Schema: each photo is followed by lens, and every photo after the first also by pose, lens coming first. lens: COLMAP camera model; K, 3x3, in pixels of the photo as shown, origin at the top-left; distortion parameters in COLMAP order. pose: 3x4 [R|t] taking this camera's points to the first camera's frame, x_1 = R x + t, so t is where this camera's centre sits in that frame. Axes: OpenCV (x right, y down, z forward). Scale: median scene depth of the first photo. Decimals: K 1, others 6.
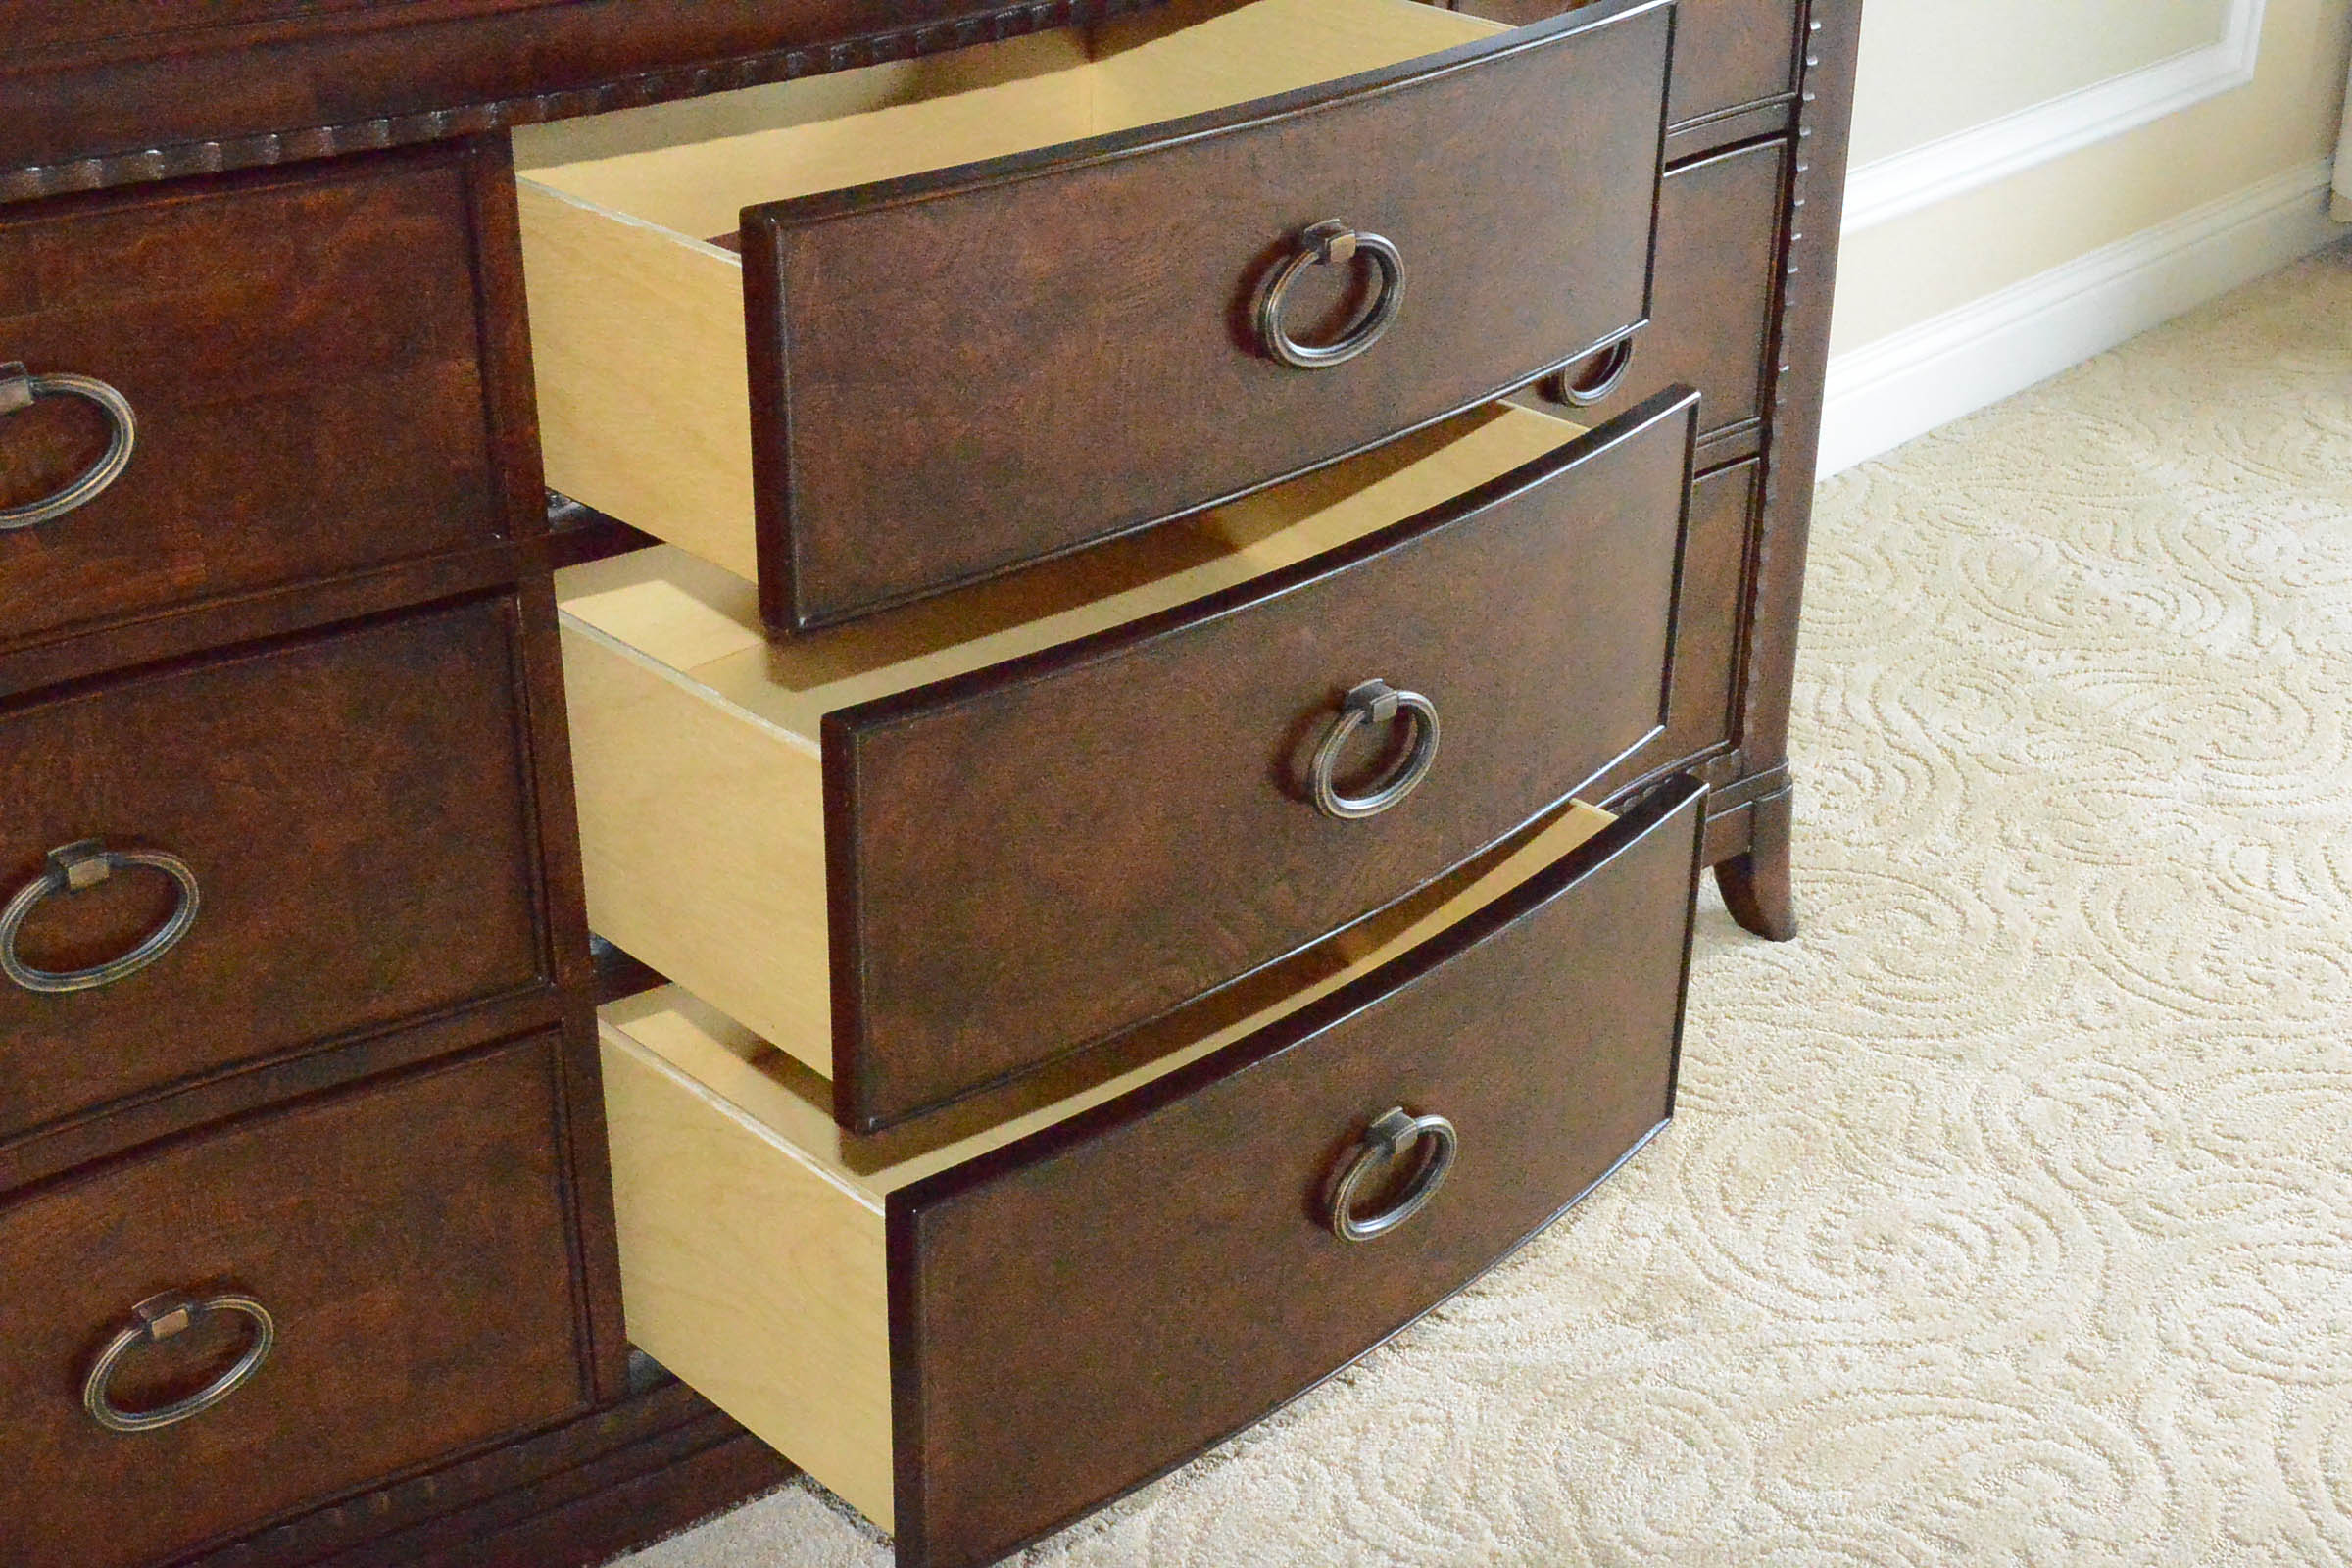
lens RADIAL K [[3259.8, 0, 1176.0], [0, 3259.8, 784.0], [0, 0, 1]] dist [-0.006595, -0.010679]
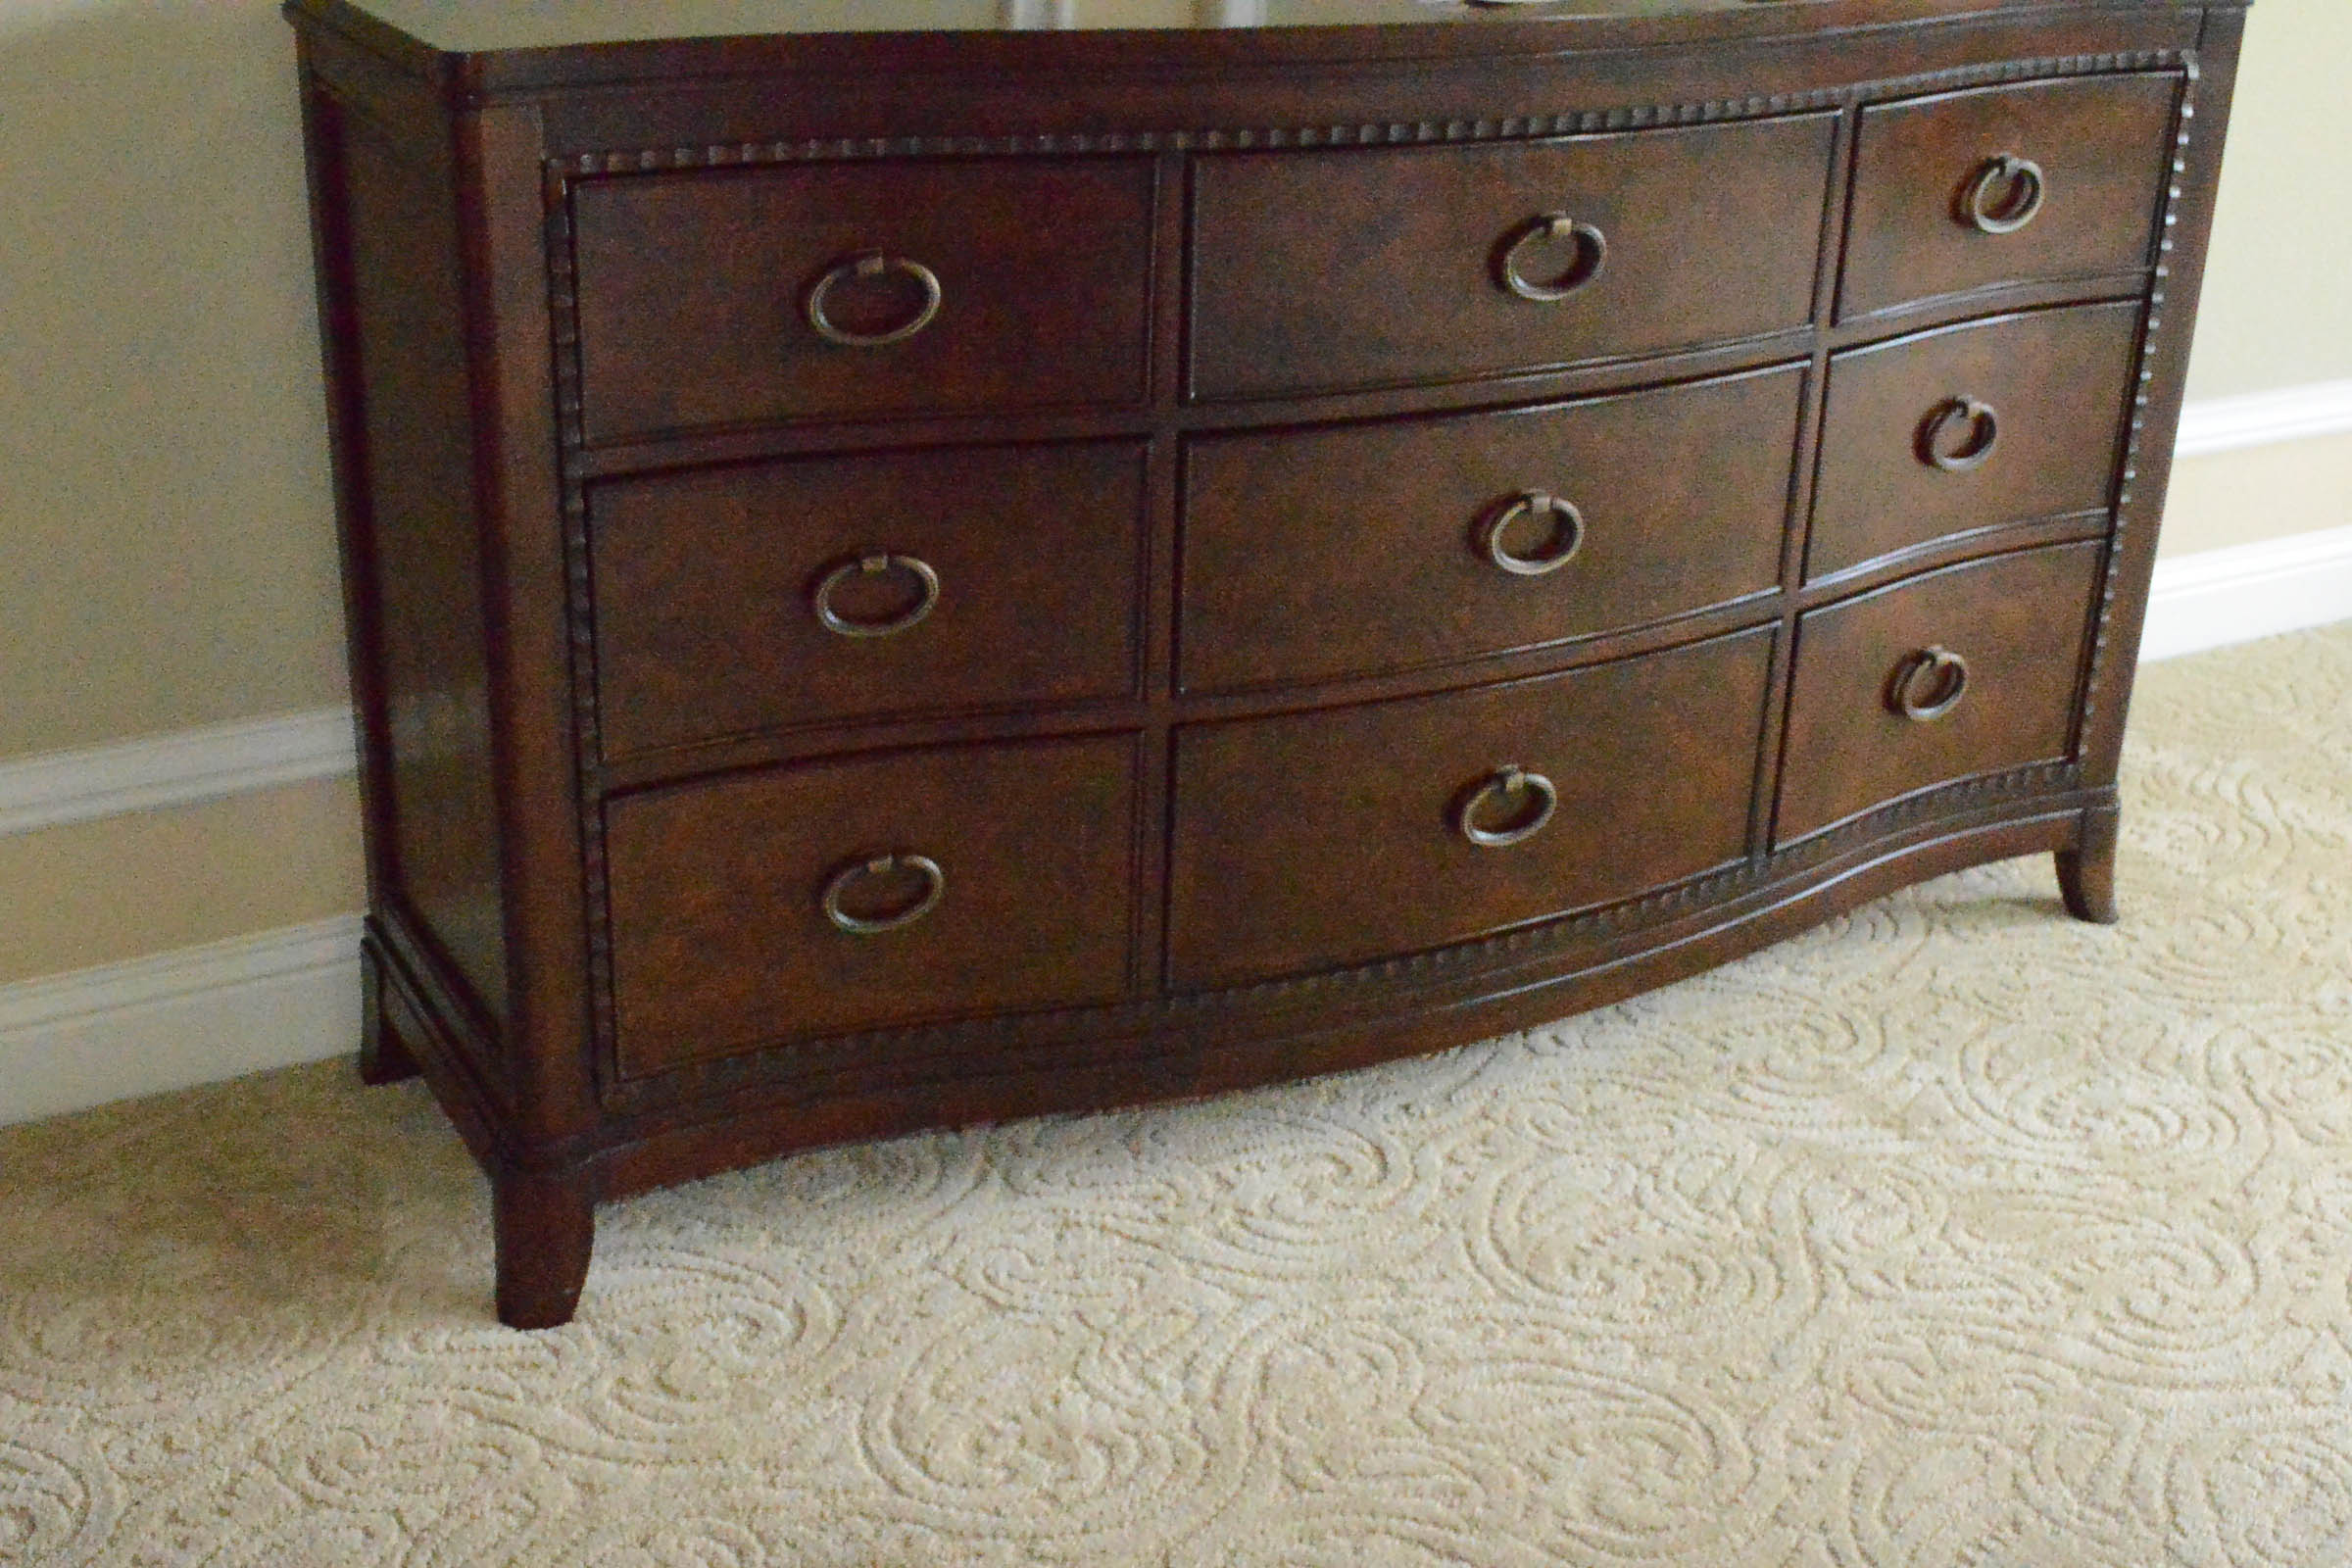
lens RADIAL K [[2912.8, 0, 1176.0], [0, 2912.8, 784.0], [0, 0, 1]] dist [-0.000180, -0.005932]
pose [[0.960660, 0.137012, -0.241580, 0.122769], [-0.151484, 0.987555, -0.042294, 0.114724], [0.232779, 0.077225, 0.969459, -0.259650]]
